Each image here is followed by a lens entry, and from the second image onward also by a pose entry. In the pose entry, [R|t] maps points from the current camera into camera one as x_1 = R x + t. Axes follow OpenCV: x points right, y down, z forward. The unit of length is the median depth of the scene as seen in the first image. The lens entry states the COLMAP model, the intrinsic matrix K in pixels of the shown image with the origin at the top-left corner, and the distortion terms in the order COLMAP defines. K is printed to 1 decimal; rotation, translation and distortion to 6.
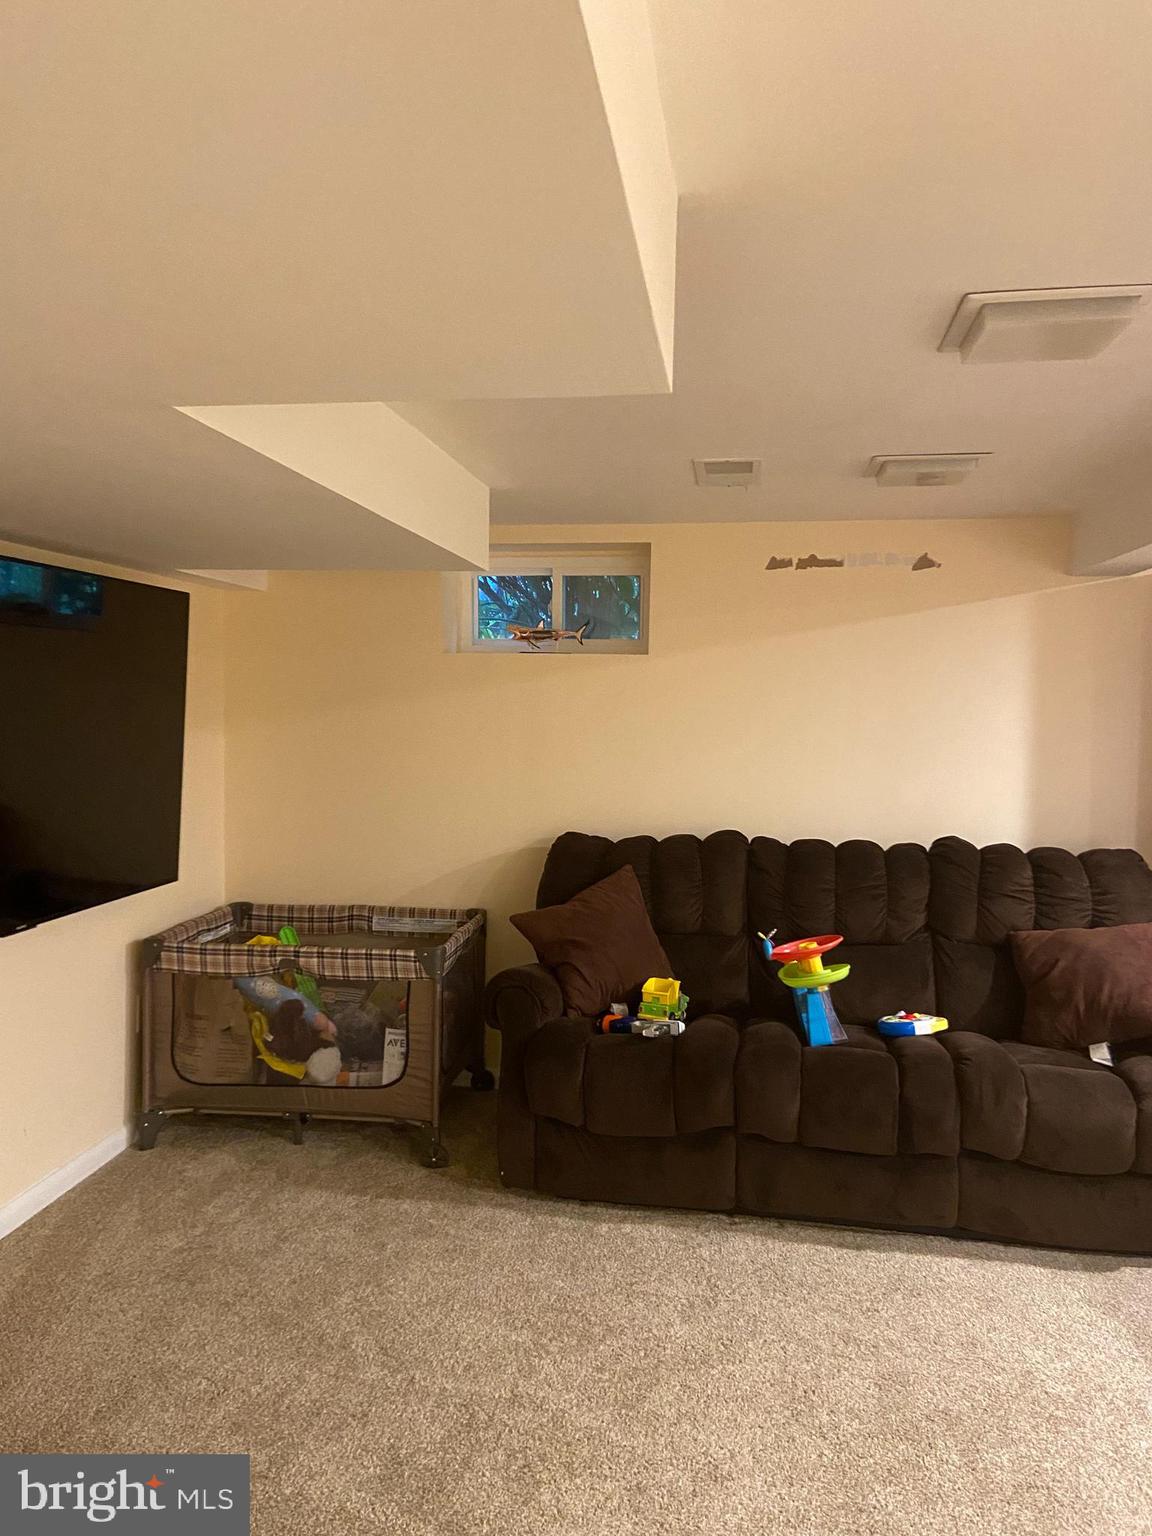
lens RADIAL K [[1143.4, 0, 576.0], [0, 1143.4, 768.0], [0, 0, 1]] dist [0.125038, -0.156586]
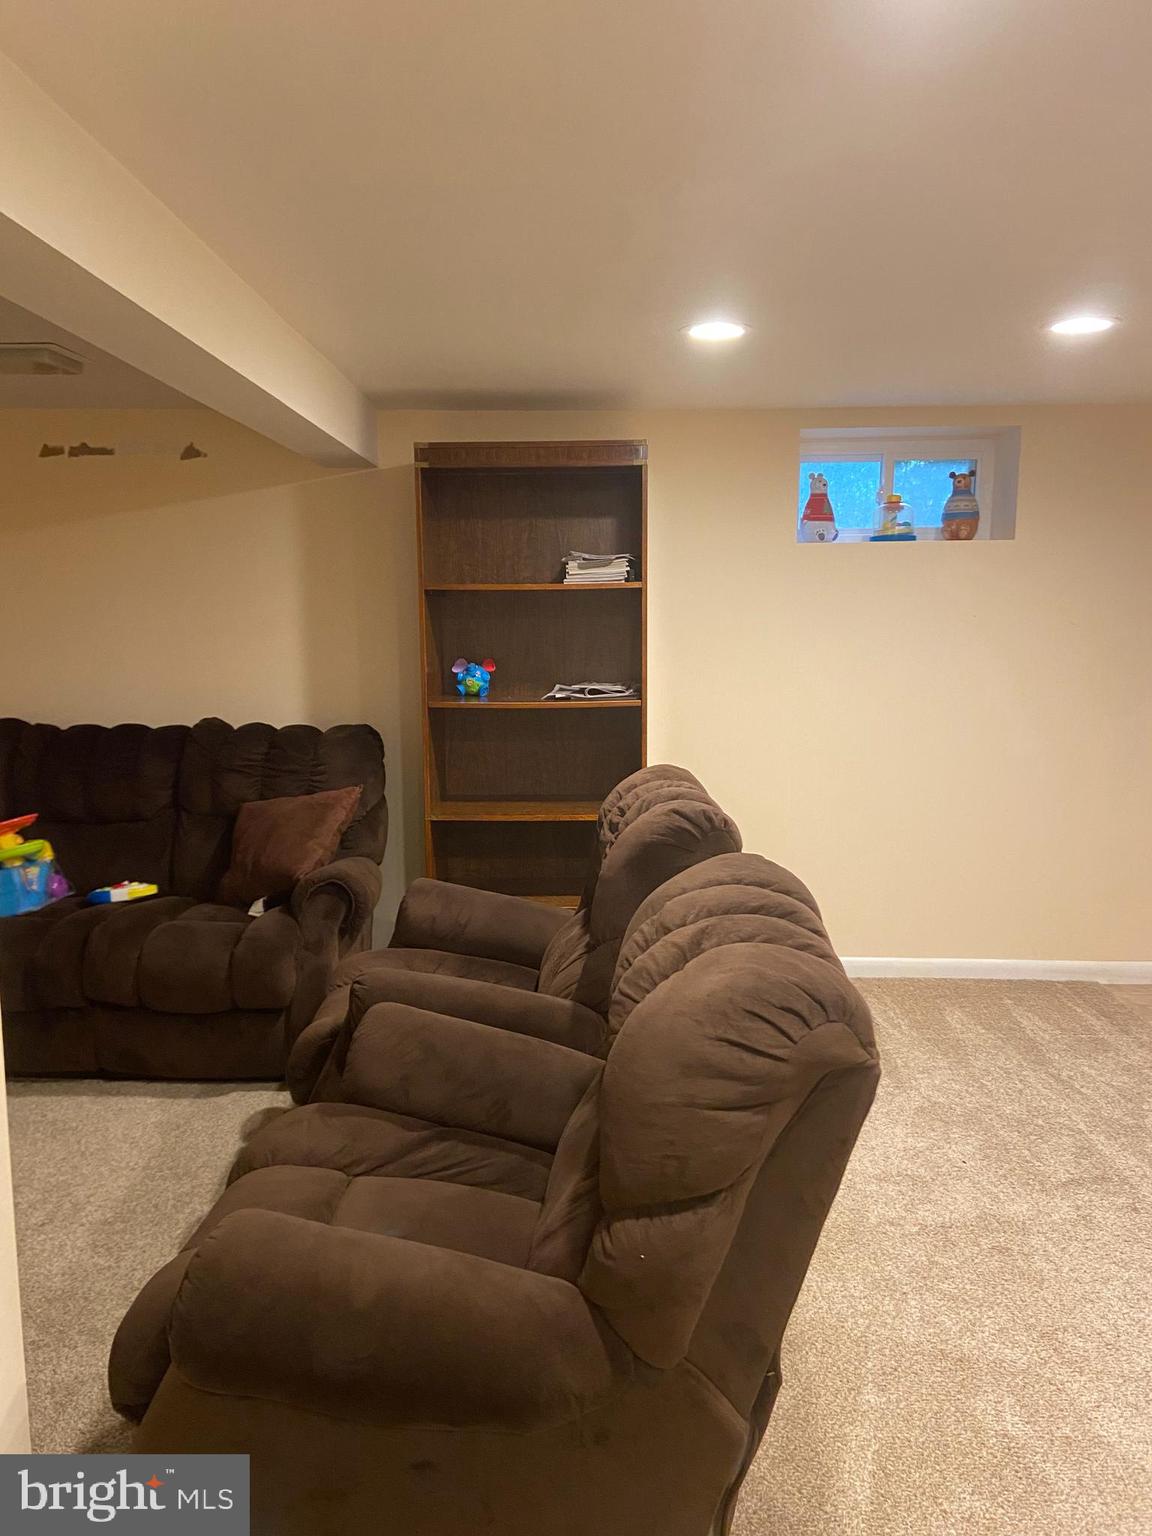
lens RADIAL K [[1143.4, 0, 576.0], [0, 1143.4, 768.0], [0, 0, 1]] dist [0.125038, -0.156586]
pose [[0.992988, -0.031500, 0.113945, 0.531181], [0.021389, 0.995811, 0.088898, 0.018135], [-0.116268, -0.085838, 0.989502, -0.092350]]
